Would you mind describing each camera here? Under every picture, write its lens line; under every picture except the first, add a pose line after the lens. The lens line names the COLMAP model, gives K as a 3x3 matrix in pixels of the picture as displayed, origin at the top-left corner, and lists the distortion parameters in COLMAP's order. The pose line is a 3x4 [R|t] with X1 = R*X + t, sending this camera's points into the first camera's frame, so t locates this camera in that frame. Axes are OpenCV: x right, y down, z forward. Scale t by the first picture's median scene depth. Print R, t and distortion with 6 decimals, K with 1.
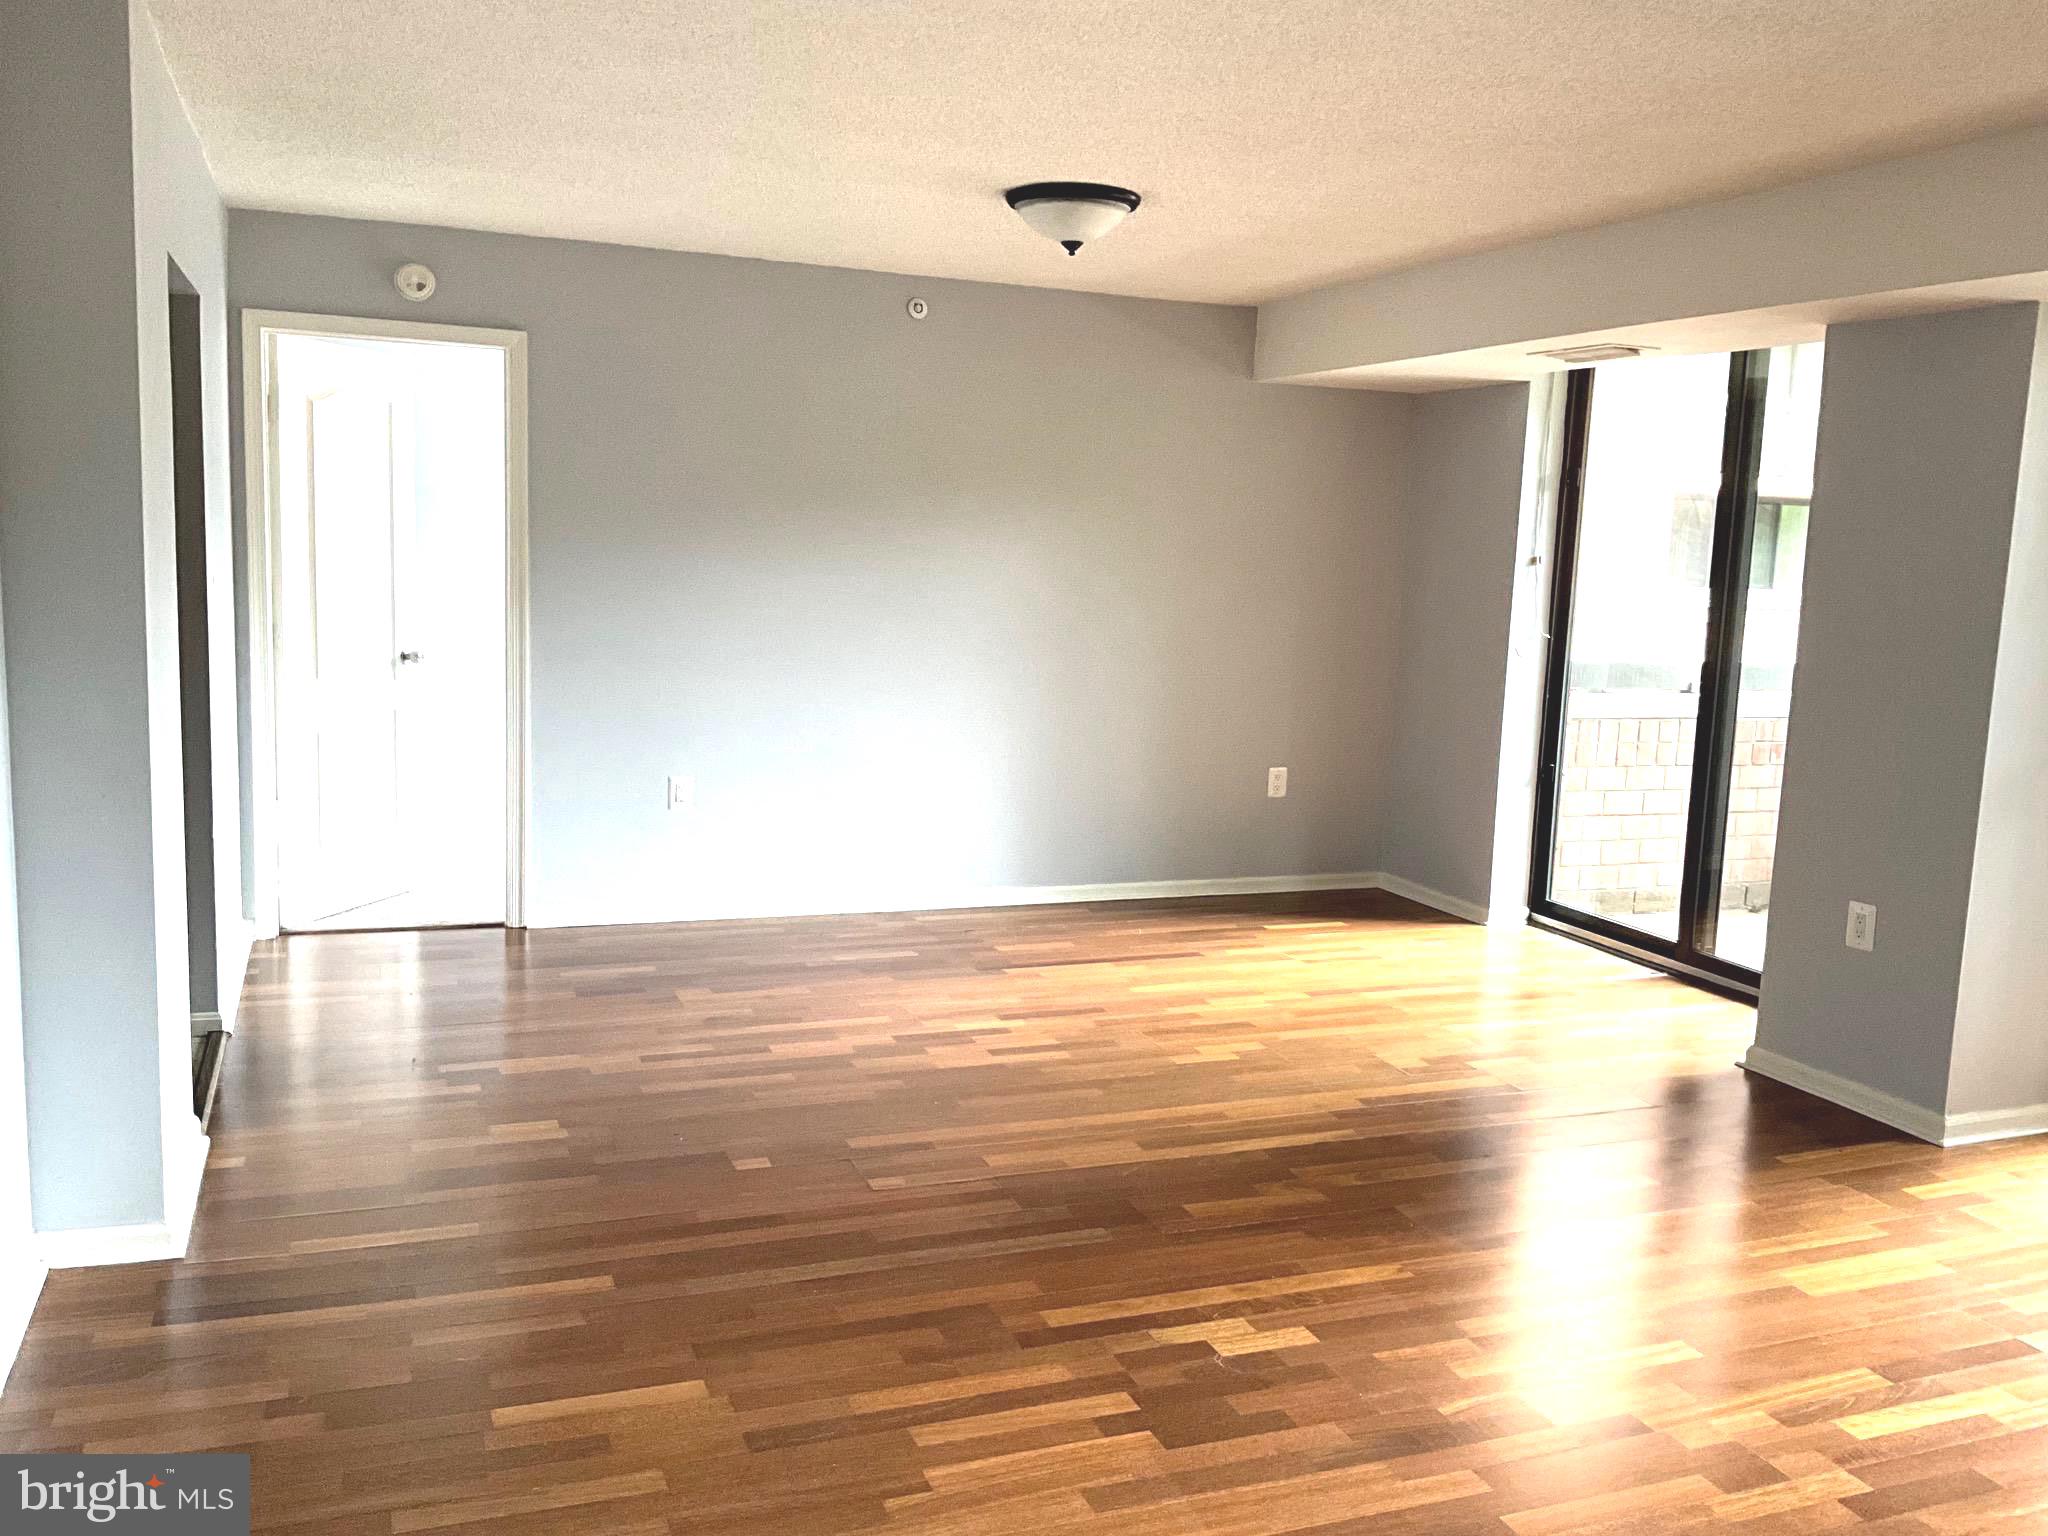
lens RADIAL K [[1696.6, 0, 1024.0], [0, 1696.6, 768.0], [0, 0, 1]] dist [0.009537, -0.056108]
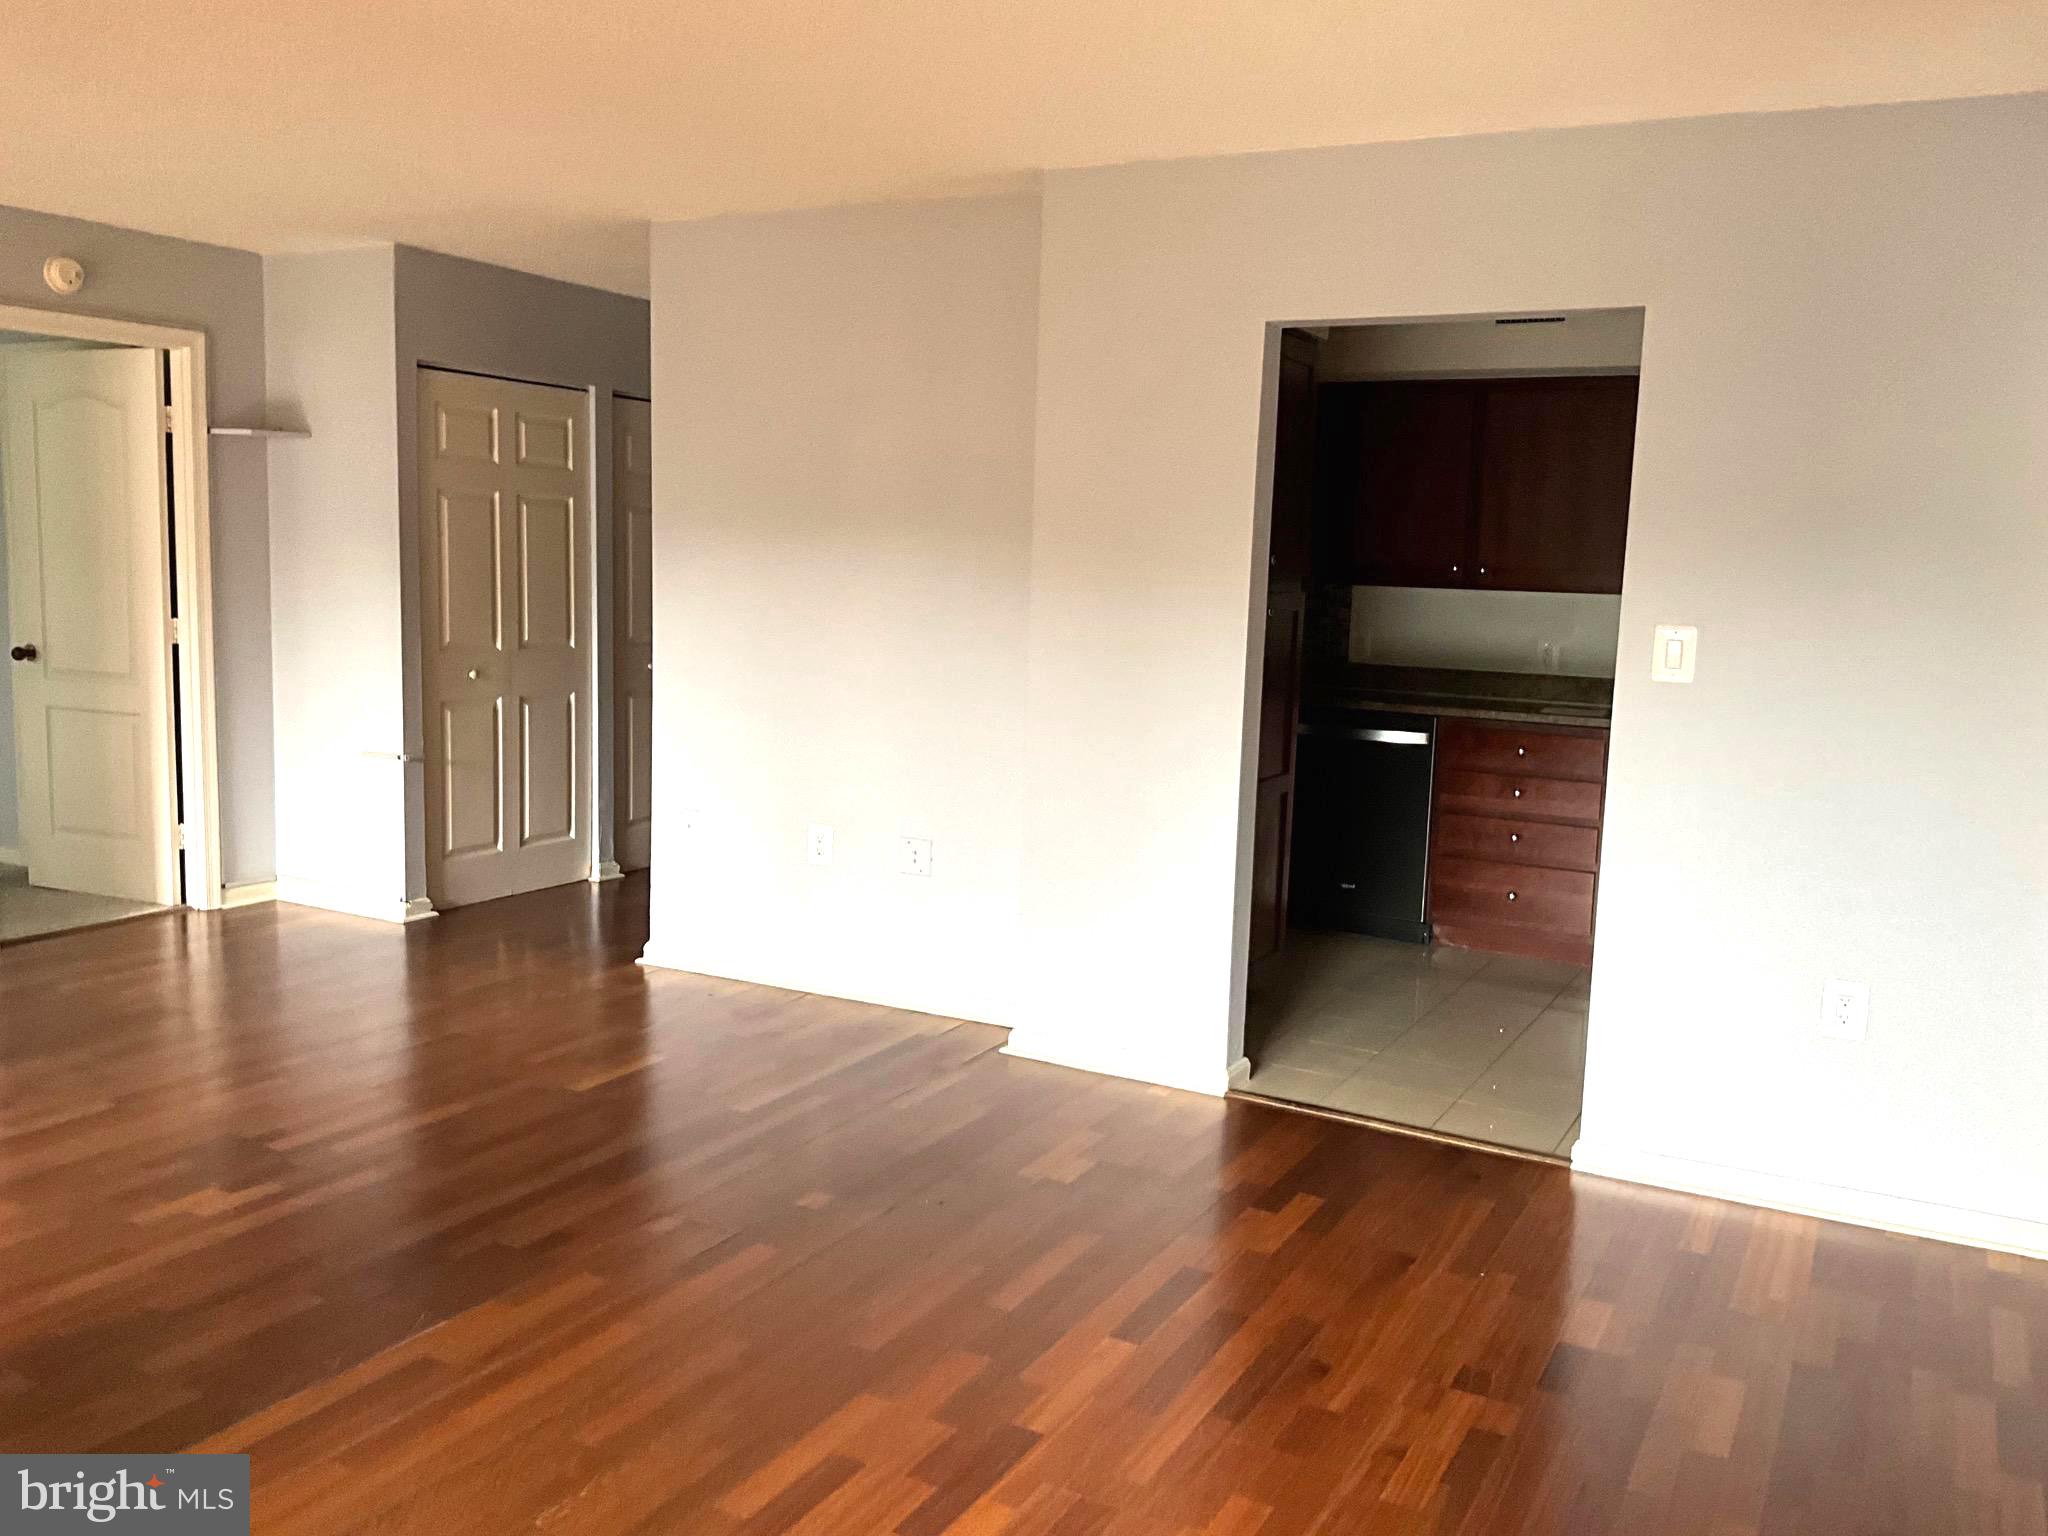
lens RADIAL K [[1696.6, 0, 1024.0], [0, 1696.6, 768.0], [0, 0, 1]] dist [0.009537, -0.056108]
pose [[-0.758981, 0.010890, -0.651022, 0.308218], [-0.156485, 0.967503, 0.198619, -0.172566], [0.632028, 0.252623, -0.732613, 1.466038]]
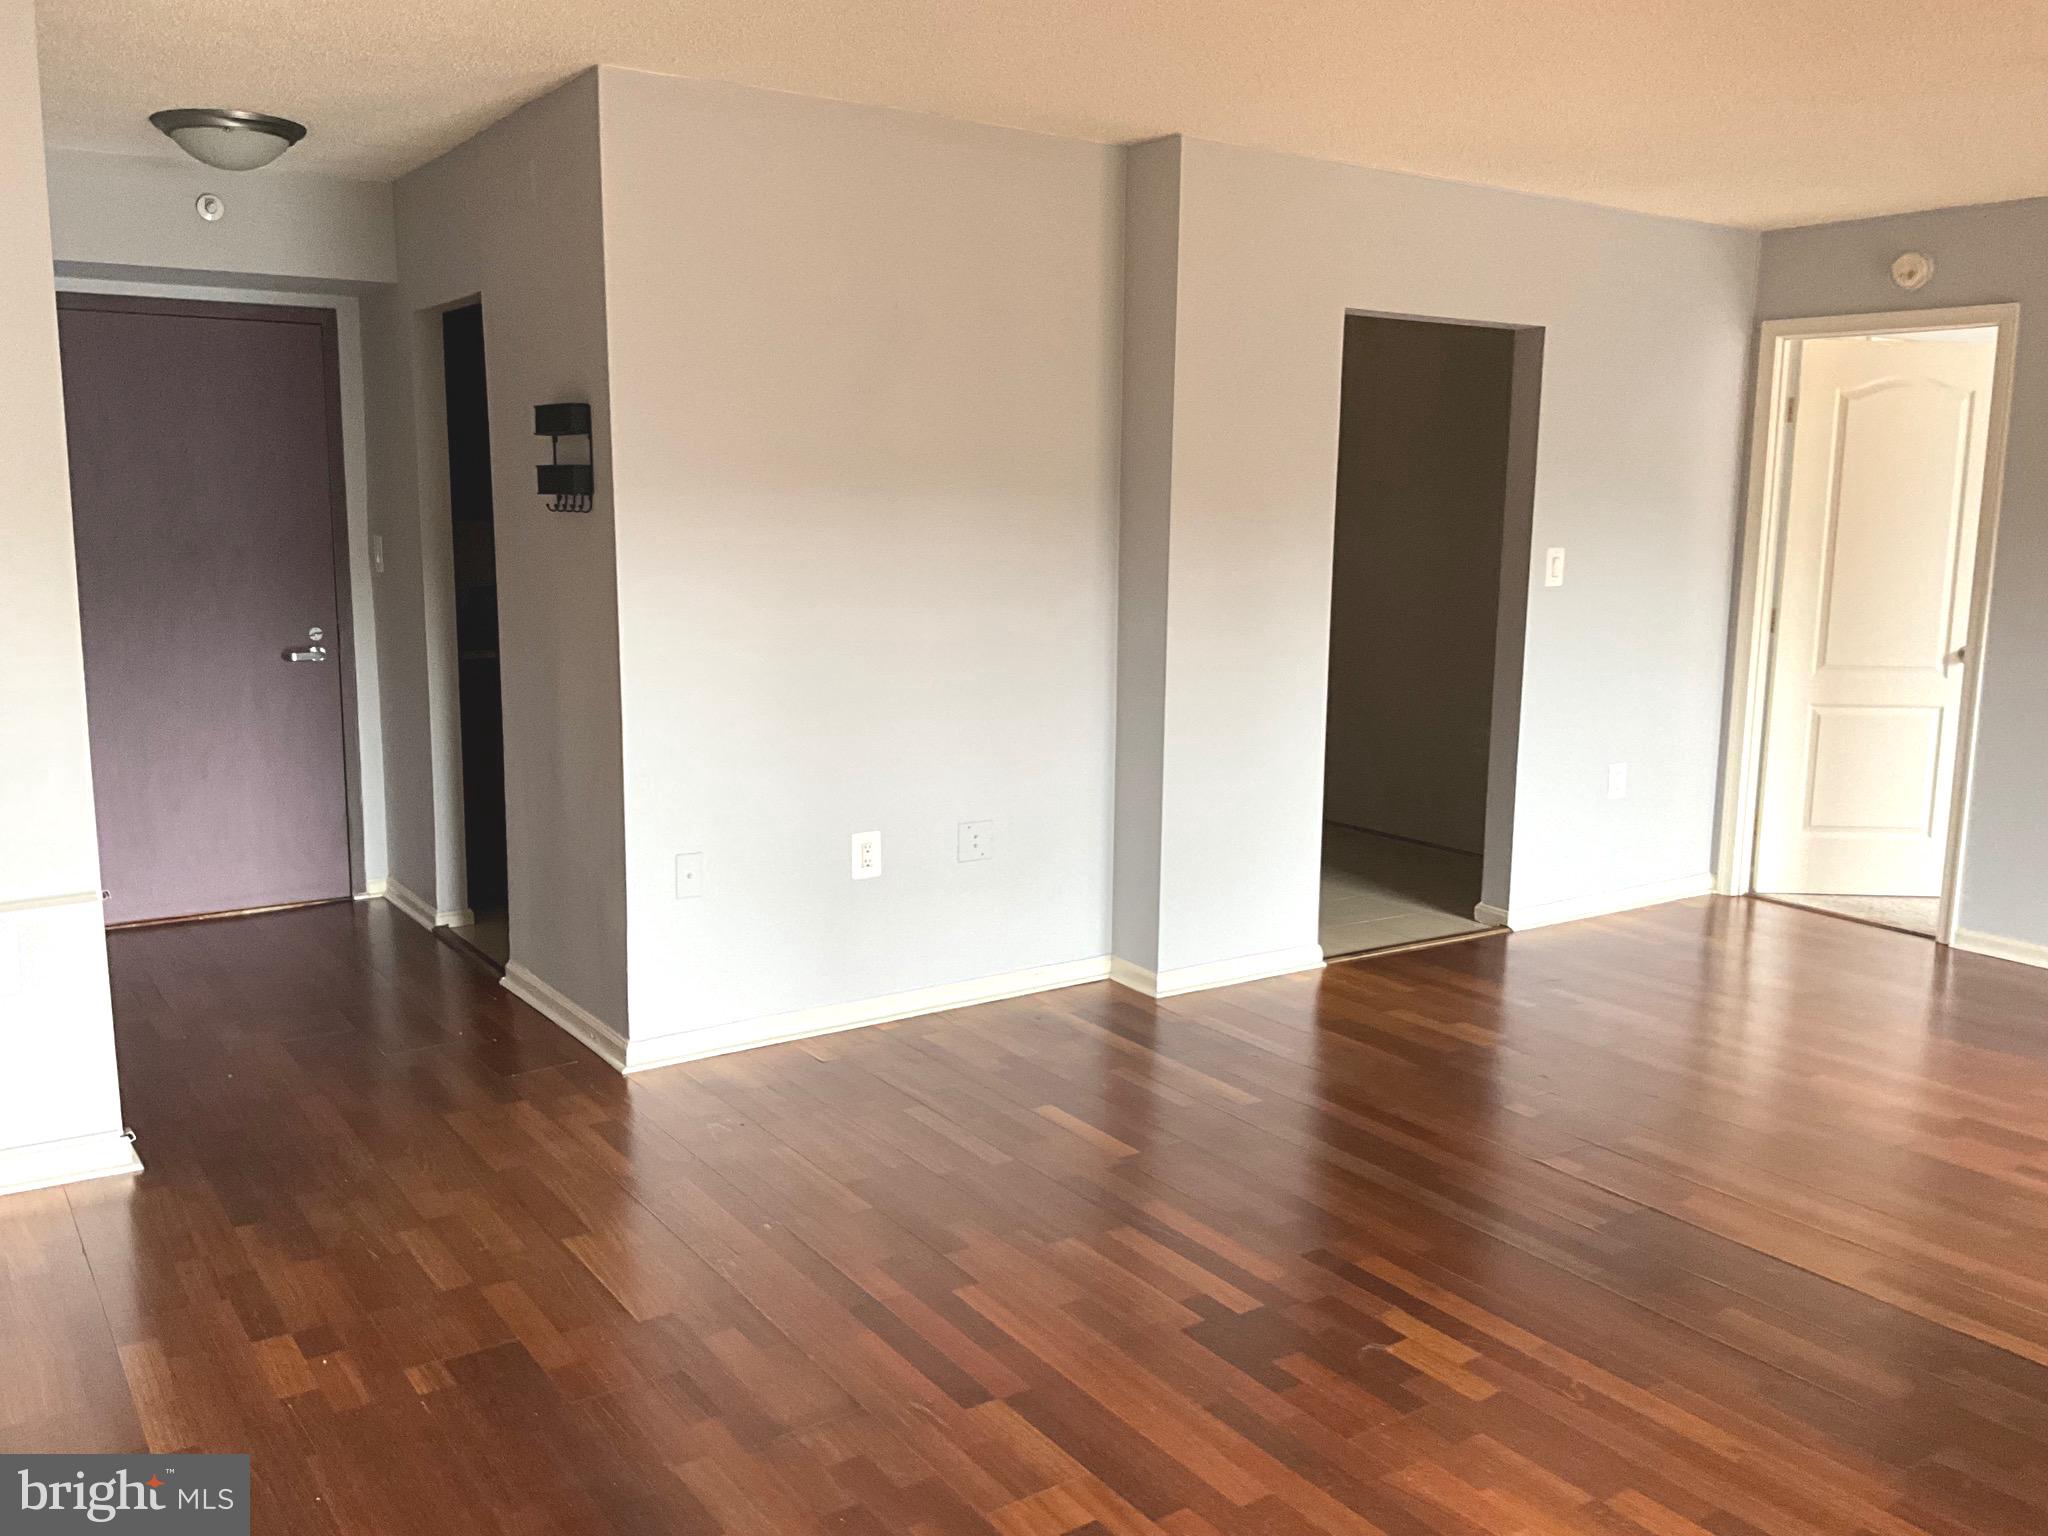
lens RADIAL K [[1721.1, 0, 1024.0], [0, 1721.1, 768.0], [0, 0, 1]] dist [0.000369, -0.002504]
pose [[0.218534, 0.120583, -0.968350, 0.671248], [-0.137819, 0.986203, 0.091704, -0.025709], [0.966048, 0.113417, 0.232138, 0.373338]]
